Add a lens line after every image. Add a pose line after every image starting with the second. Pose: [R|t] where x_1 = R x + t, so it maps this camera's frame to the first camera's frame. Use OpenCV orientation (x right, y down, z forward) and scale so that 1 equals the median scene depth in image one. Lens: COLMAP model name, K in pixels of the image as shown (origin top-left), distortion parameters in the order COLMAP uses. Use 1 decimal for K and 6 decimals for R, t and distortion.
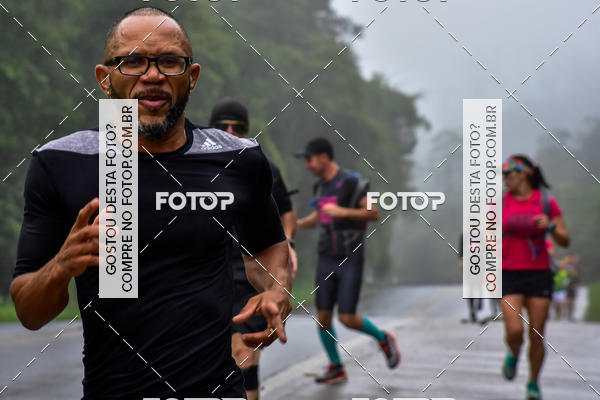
lens RADIAL K [[2543.6, 0, 283.2], [0, 2543.6, 198.5], [0, 0, 1]] dist [1.393520, 3.656336]
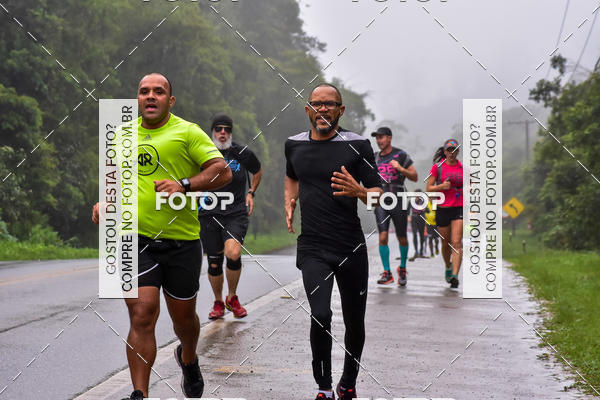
lens RADIAL K [[2639.2, 0, 313.1], [0, 2639.2, 199.5], [0, 0, 1]] dist [1.596247, -1.745483]
pose [[0.998549, -0.001305, 0.053832, -0.051741], [0.000265, 0.999813, 0.019323, -0.011527], [-0.053847, -0.019280, 0.998363, -0.411286]]
